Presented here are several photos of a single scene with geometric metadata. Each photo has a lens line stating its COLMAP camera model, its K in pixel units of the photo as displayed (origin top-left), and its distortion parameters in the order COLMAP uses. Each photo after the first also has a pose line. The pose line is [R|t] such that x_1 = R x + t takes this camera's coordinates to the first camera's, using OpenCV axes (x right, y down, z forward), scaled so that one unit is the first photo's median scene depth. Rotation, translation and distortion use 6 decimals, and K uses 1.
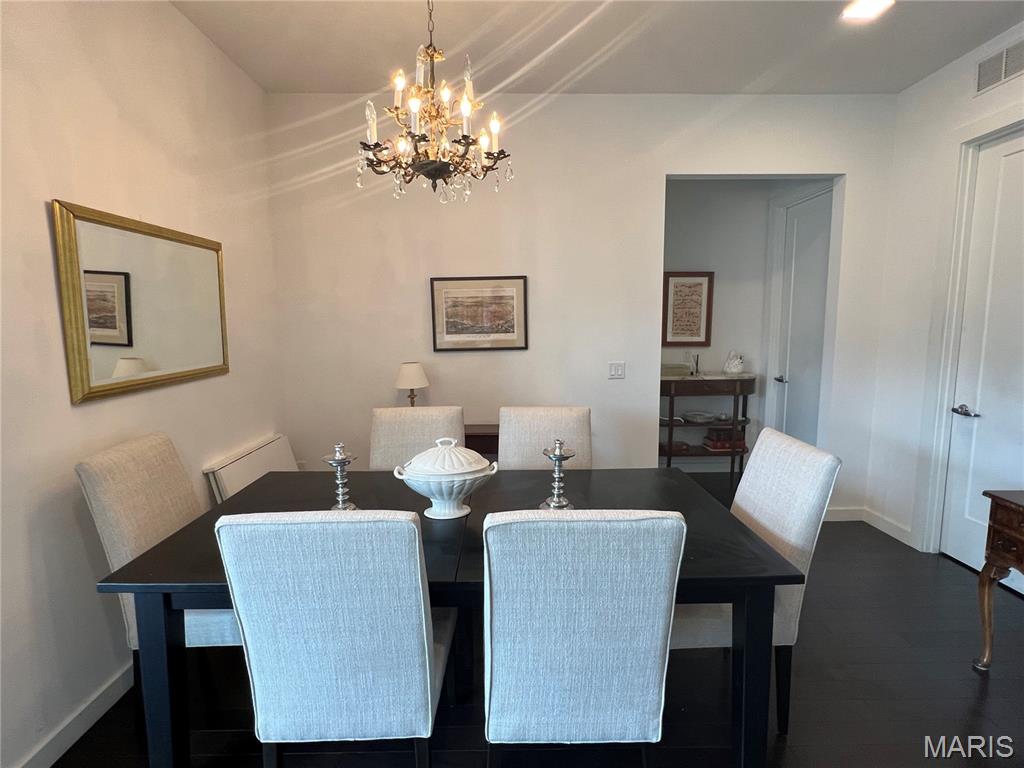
lens RADIAL K [[503.5, 0, 513.2], [0, 503.5, 384.6], [0, 0, 1]] dist [0.001500, 0.000591]
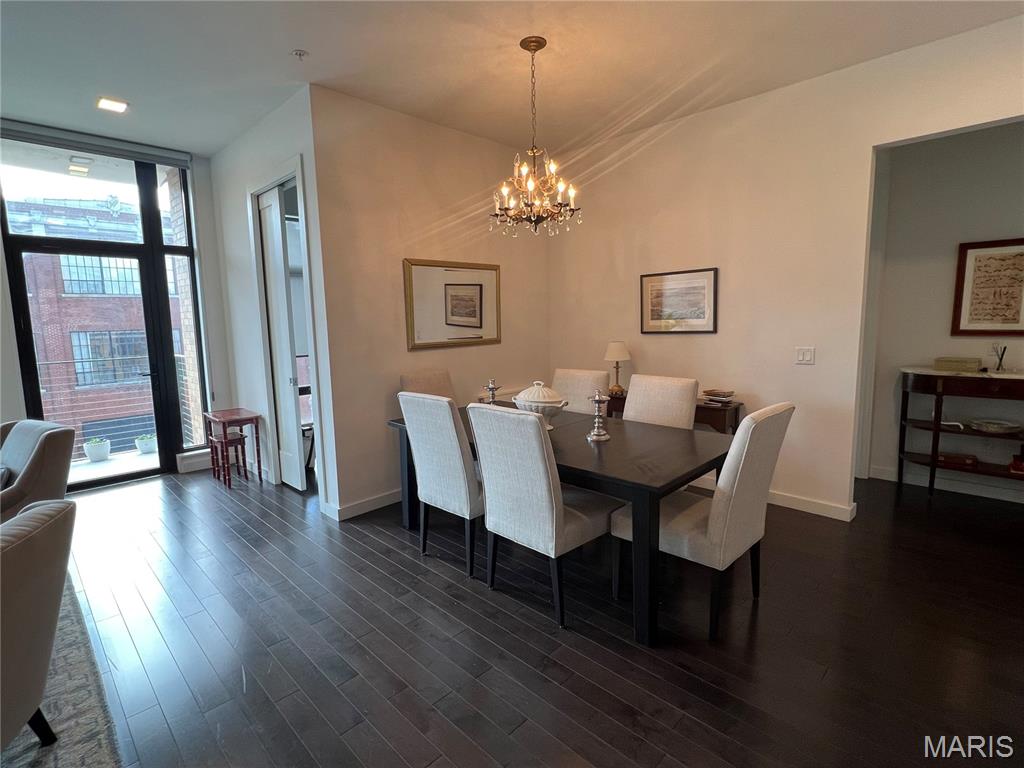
lens RADIAL K [[502.2, 0, 512.6], [0, 502.2, 388.0], [0, 0, 1]] dist [-0.001307, 0.000240]
pose [[0.702674, 0.091190, -0.705644, 0.515047], [-0.074606, 0.995729, 0.054385, 0.025078], [0.707590, 0.014430, 0.706476, -0.111592]]
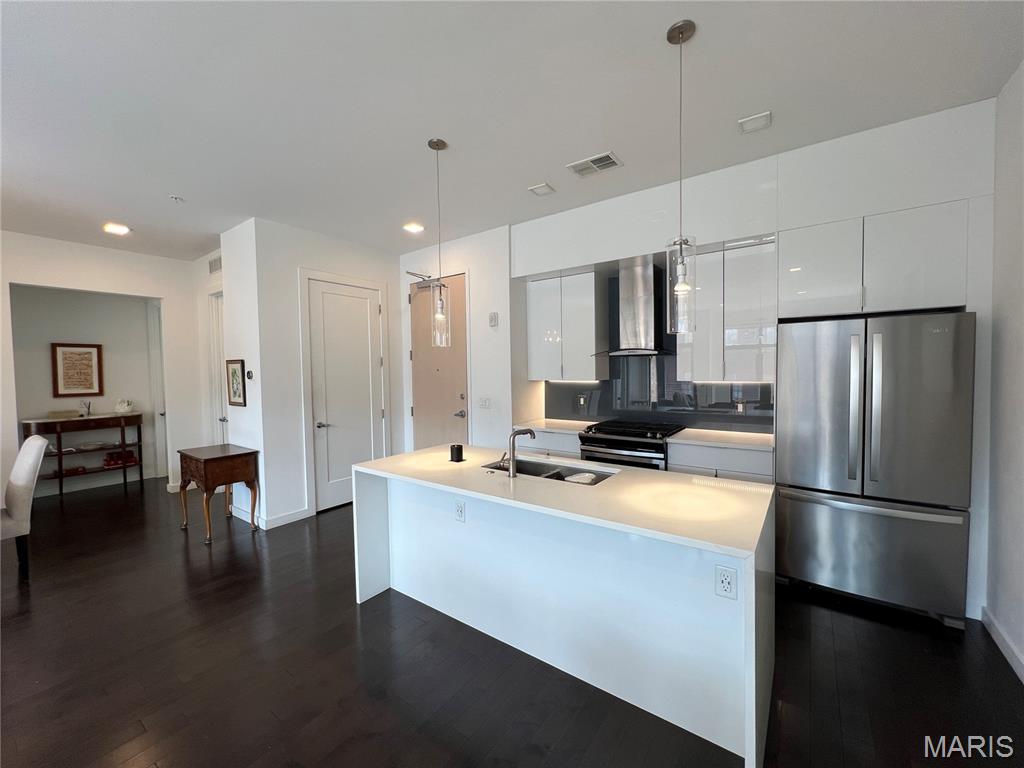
lens RADIAL K [[415.8, 0, 510.5], [0, 415.8, 383.2], [0, 0, 1]] dist [-0.002361, -0.000115]
pose [[0.609050, -0.030137, 0.792559, 0.221096], [0.110391, 0.992772, -0.047081, 0.098346], [-0.785412, 0.116166, 0.607974, -0.859308]]
